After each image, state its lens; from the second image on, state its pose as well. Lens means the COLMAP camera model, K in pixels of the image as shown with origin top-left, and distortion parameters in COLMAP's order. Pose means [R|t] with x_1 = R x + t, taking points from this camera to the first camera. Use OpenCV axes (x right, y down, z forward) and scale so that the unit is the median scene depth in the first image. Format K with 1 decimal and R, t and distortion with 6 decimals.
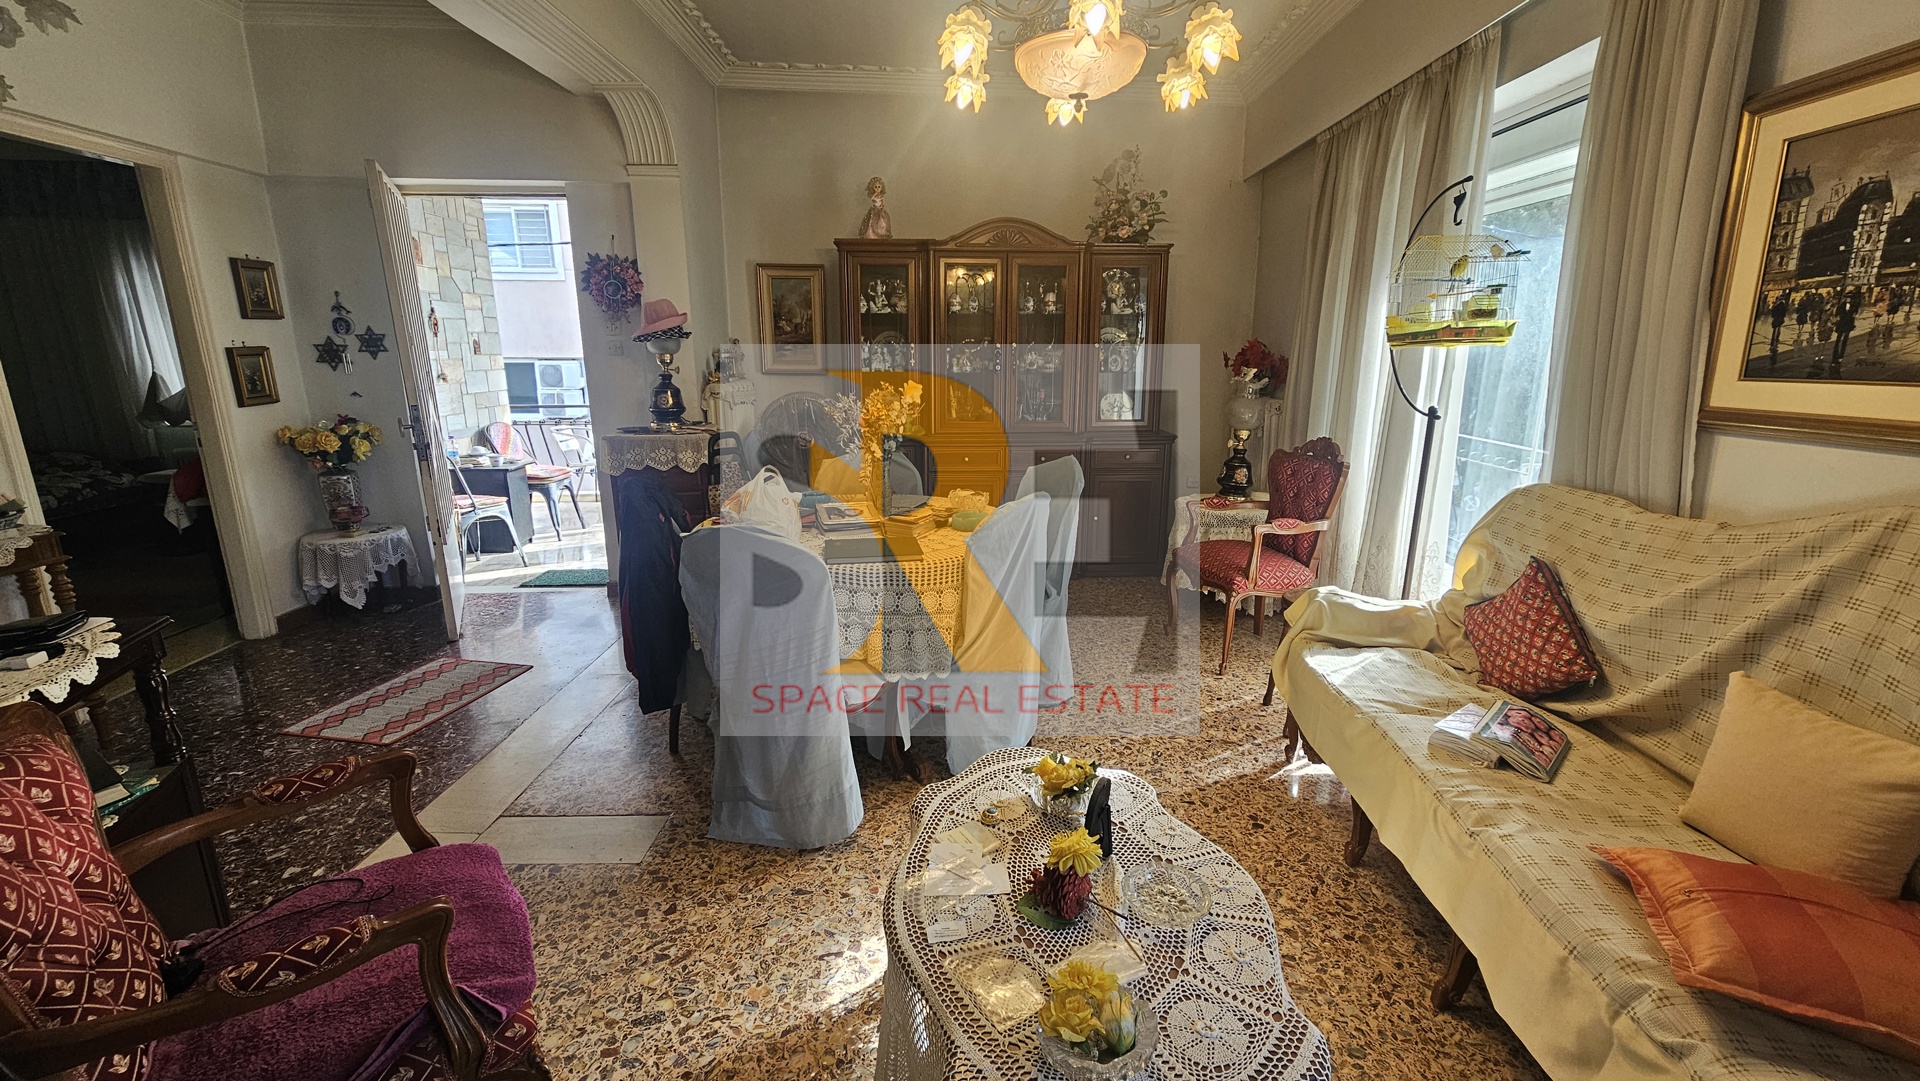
lens RADIAL K [[787.4, 0, 962.8], [0, 787.4, 537.4], [0, 0, 1]] dist [-0.002837, 0.000322]
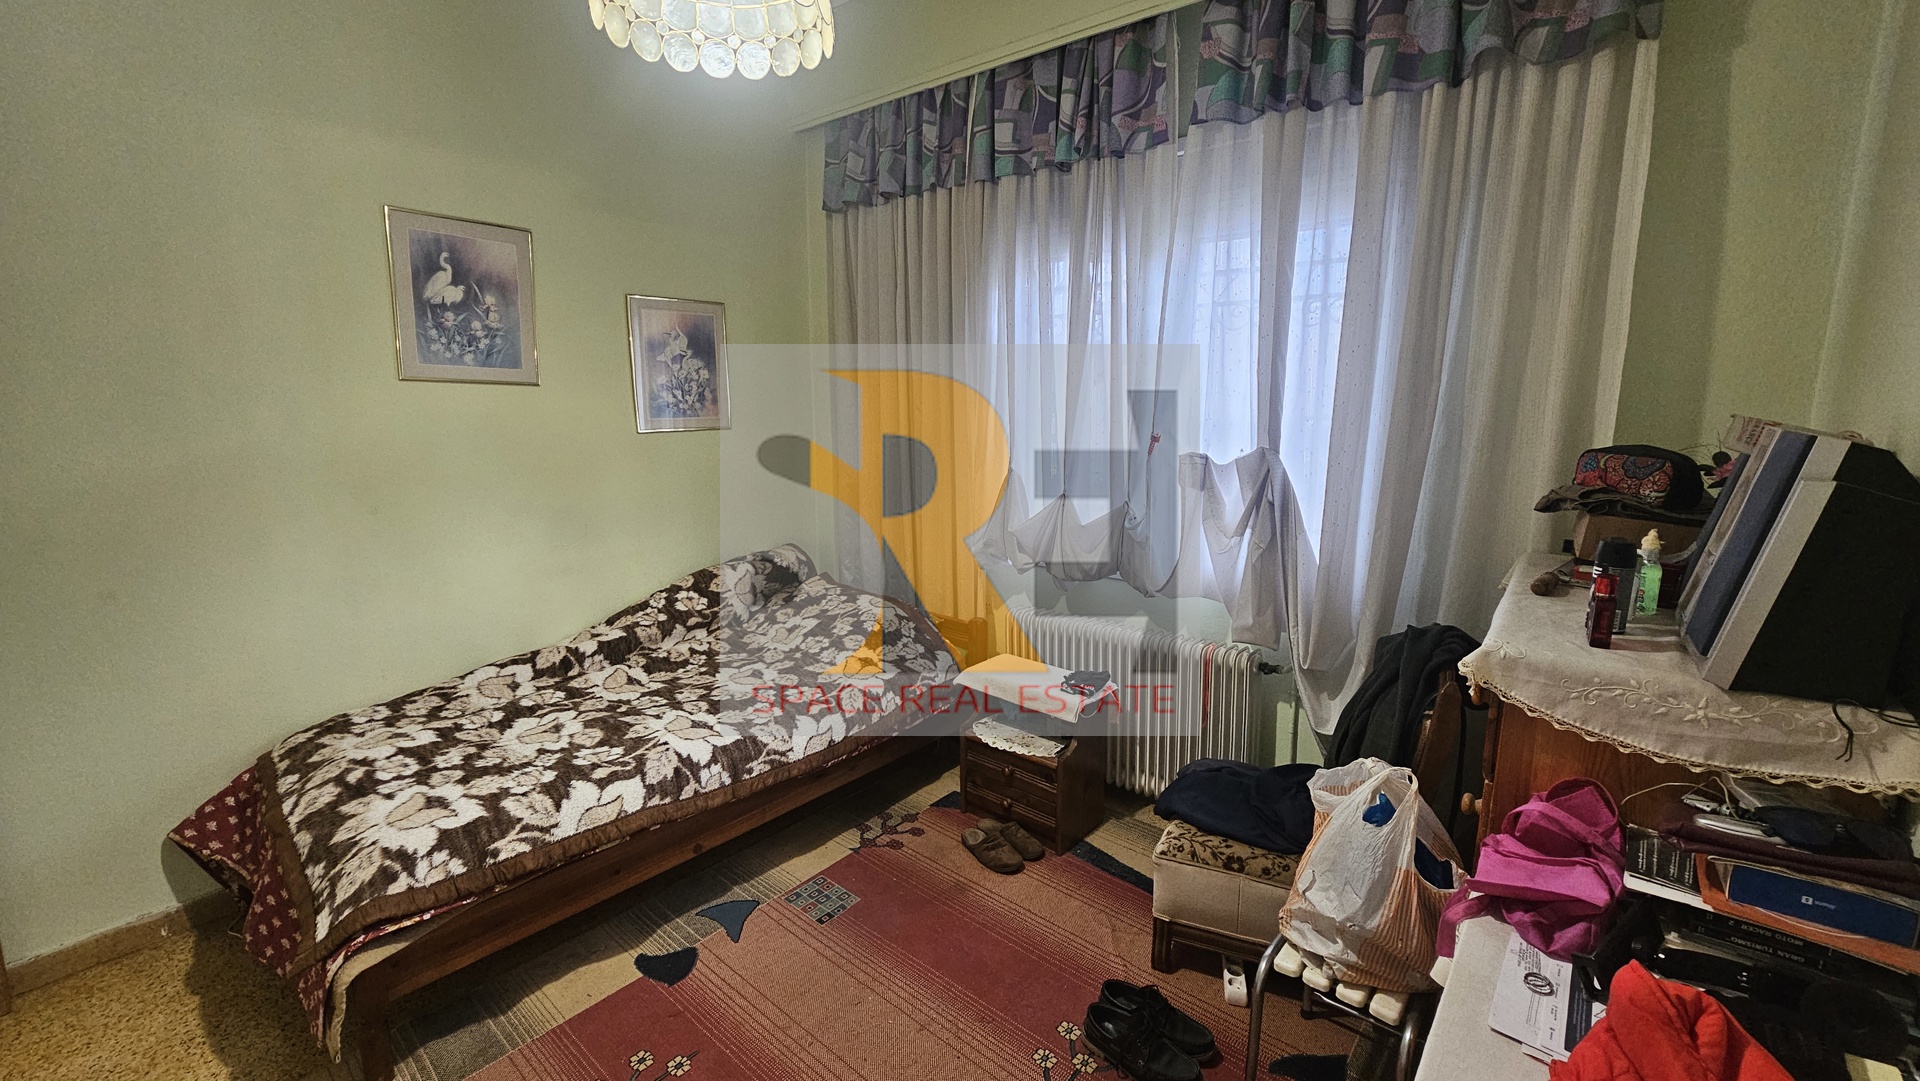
lens RADIAL K [[790.2, 0, 963.7], [0, 790.2, 534.8], [0, 0, 1]] dist [0.000406, 0.000117]
pose [[0.716018, 0.117049, -0.688199, -1.116095], [-0.158434, 0.987365, 0.003092, -0.271895], [0.679865, 0.106820, 0.725515, 0.978340]]
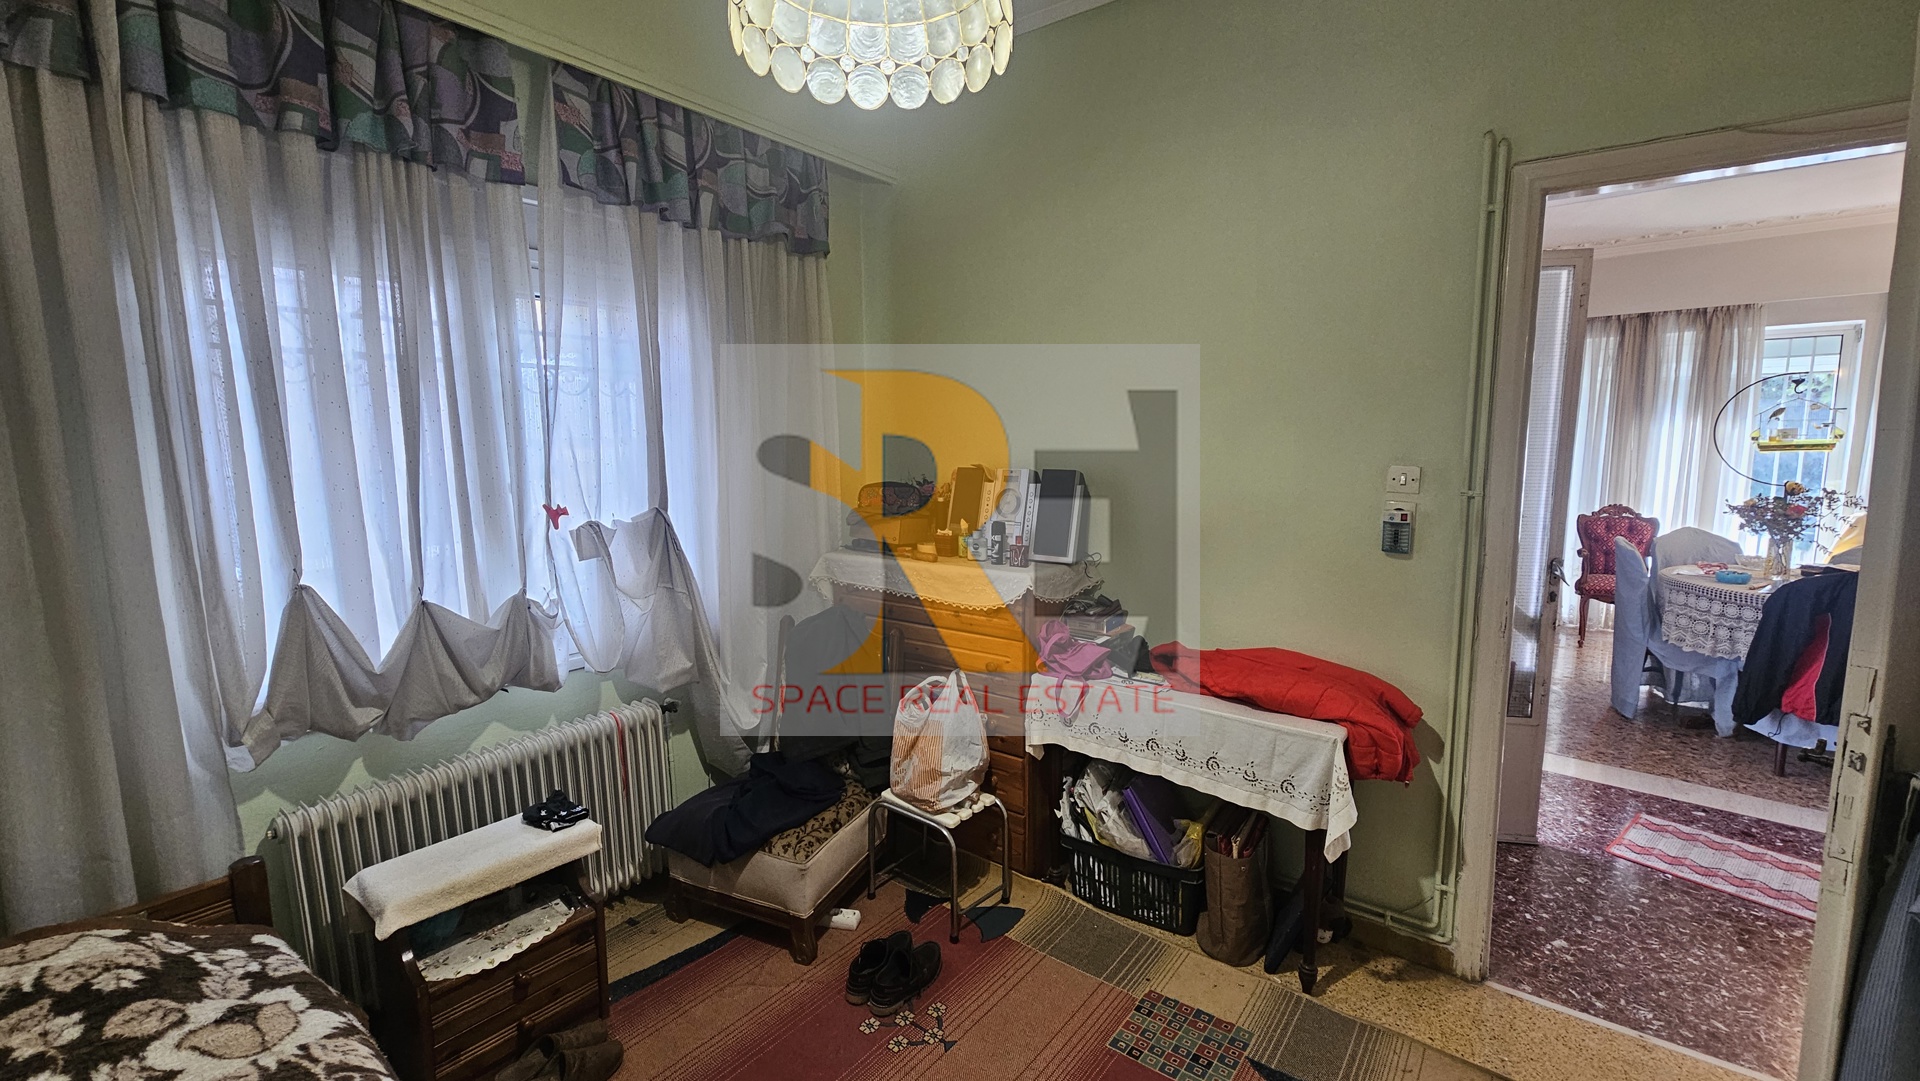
lens RADIAL K [[787.4, 0, 962.8], [0, 787.4, 537.4], [0, 0, 1]] dist [-0.002837, 0.000322]
pose [[0.663349, -0.103835, 0.741071, -1.768949], [0.189488, 0.981358, -0.032113, -0.279460], [-0.723922, 0.161726, 0.670658, 0.941379]]
